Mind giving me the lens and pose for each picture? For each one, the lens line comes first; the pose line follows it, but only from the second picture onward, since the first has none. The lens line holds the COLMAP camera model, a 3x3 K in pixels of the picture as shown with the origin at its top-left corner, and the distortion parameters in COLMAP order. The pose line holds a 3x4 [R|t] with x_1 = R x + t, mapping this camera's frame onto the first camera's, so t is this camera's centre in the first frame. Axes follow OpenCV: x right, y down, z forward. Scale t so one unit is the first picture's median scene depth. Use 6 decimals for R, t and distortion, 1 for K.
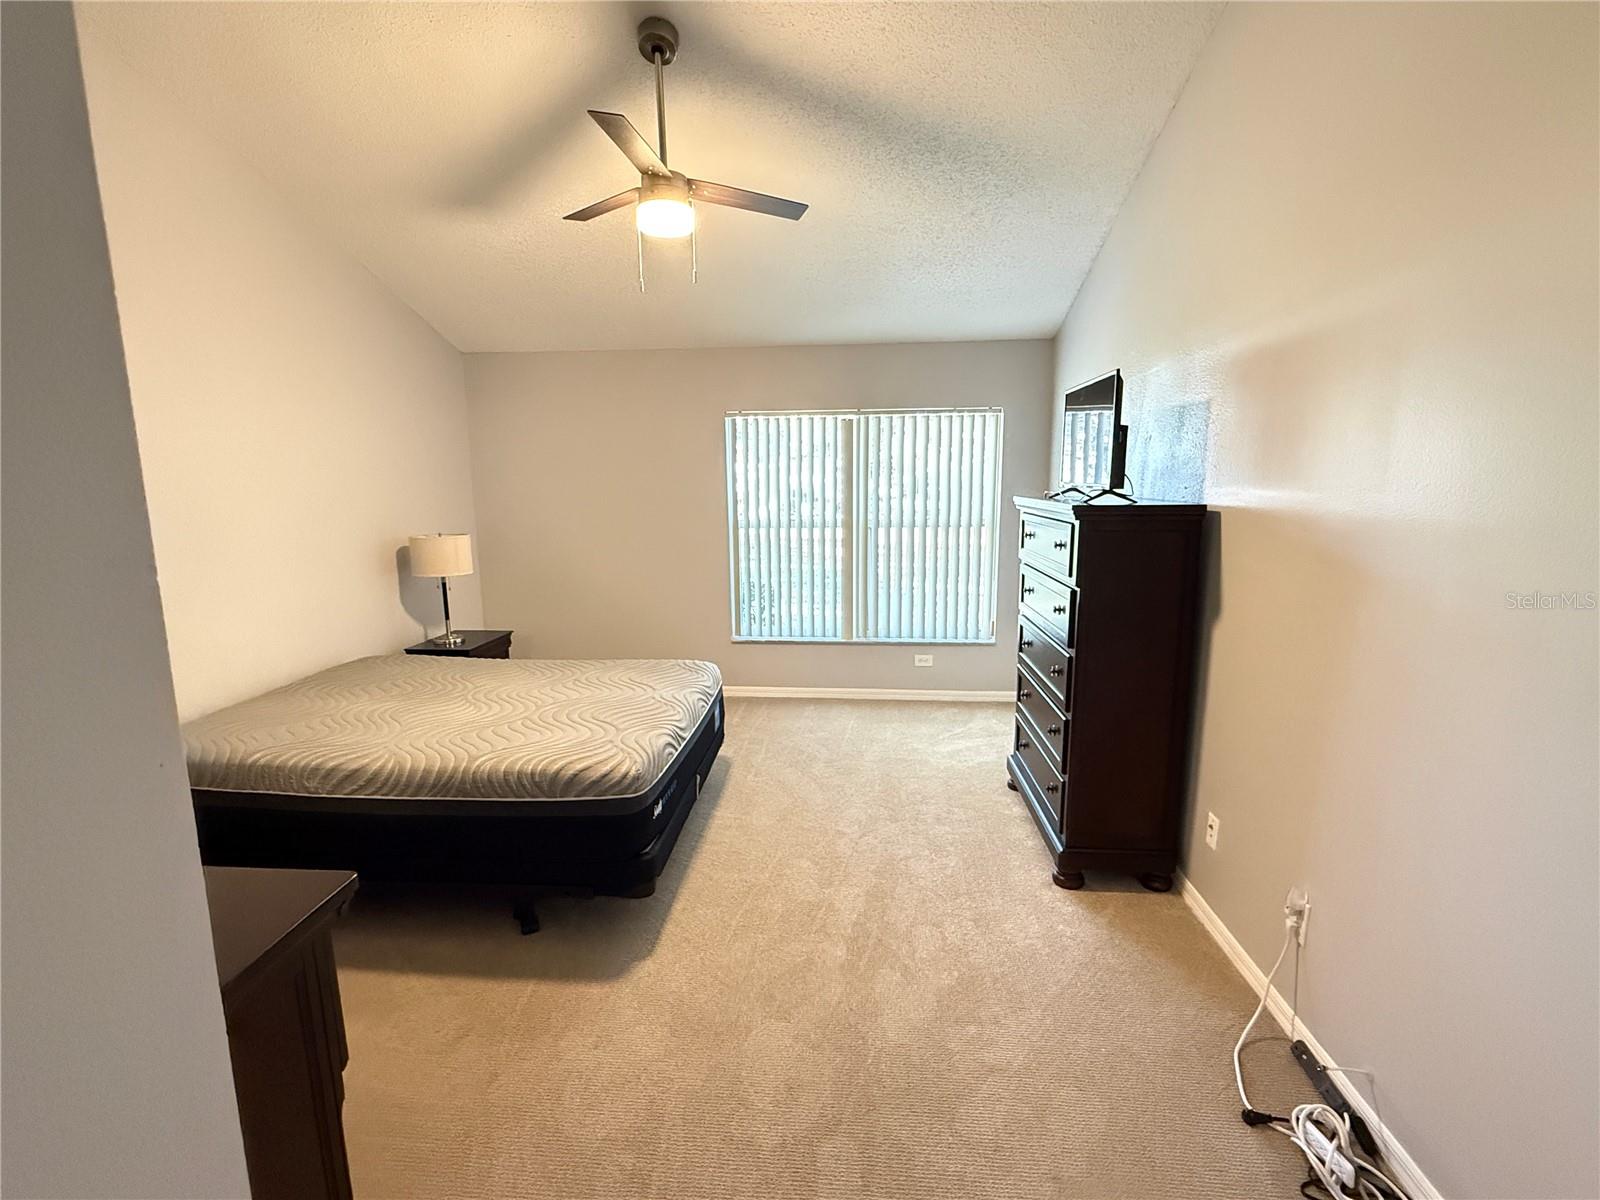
lens RADIAL K [[733.2, 0, 798.6], [0, 733.2, 602.8], [0, 0, 1]] dist [0.000279, 0.000430]
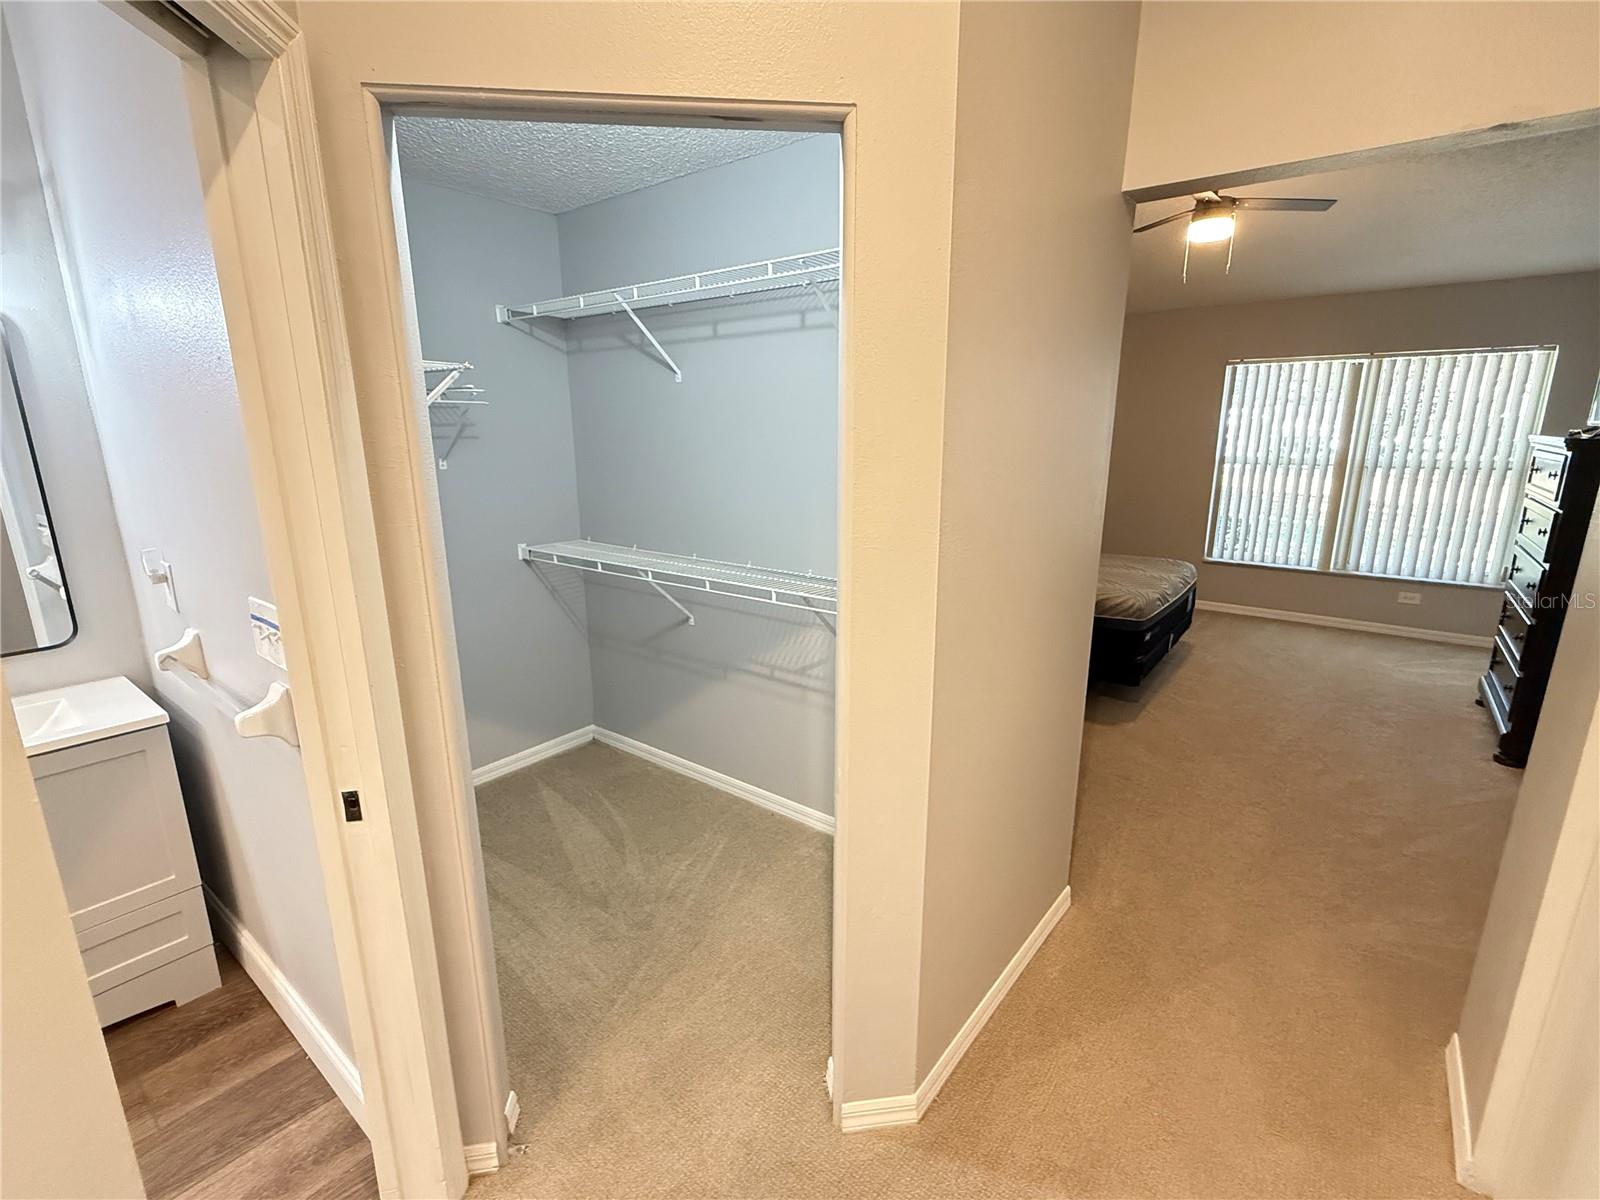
lens RADIAL K [[733.2, 0, 801.9], [0, 733.2, 602.2], [0, 0, 1]] dist [0.000279, 0.000430]
pose [[0.836683, 0.134028, -0.531034, 0.005903], [-0.096216, 0.990485, 0.098394, 0.113435], [0.539169, -0.031231, 0.841618, -0.583065]]
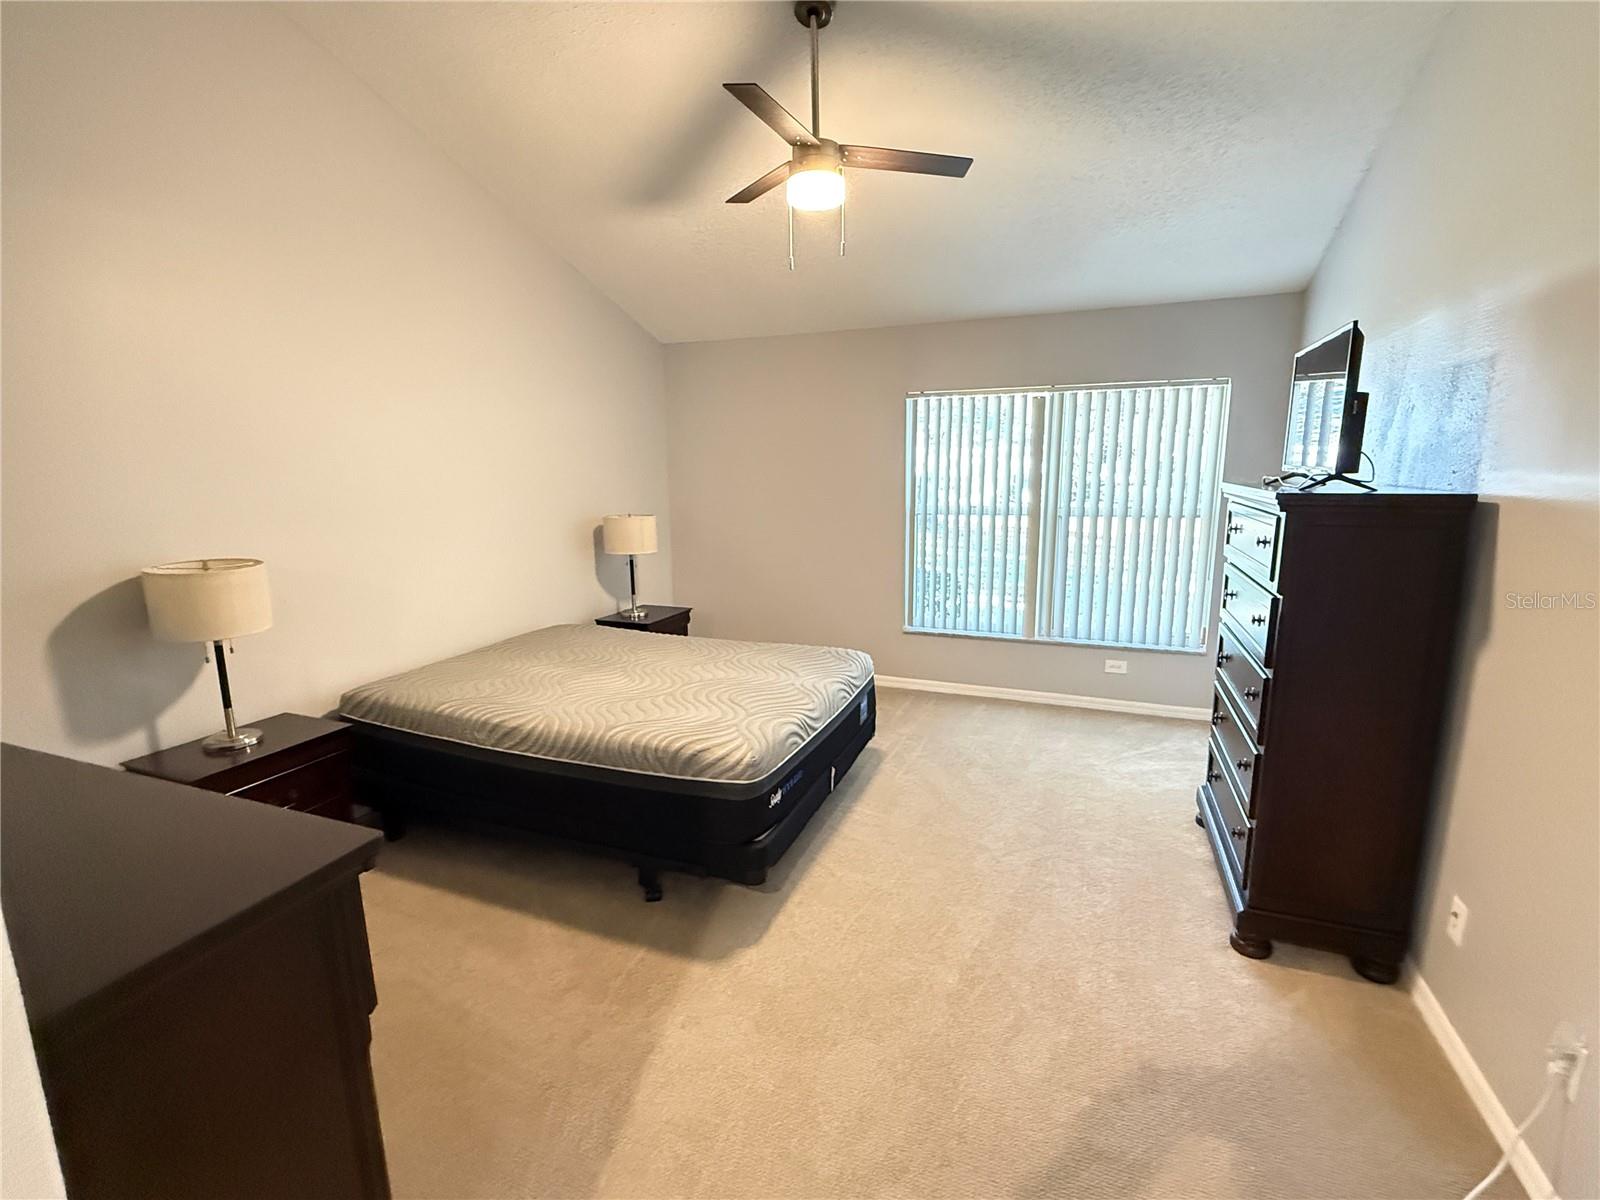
lens RADIAL K [[733.2, 0, 798.1], [0, 733.2, 603.0], [0, 0, 1]] dist [0.000279, 0.000430]
pose [[0.956206, 0.053012, -0.287853, 0.092939], [-0.047267, 0.998521, 0.026875, -0.007324], [0.288852, -0.012092, 0.957297, 0.059807]]
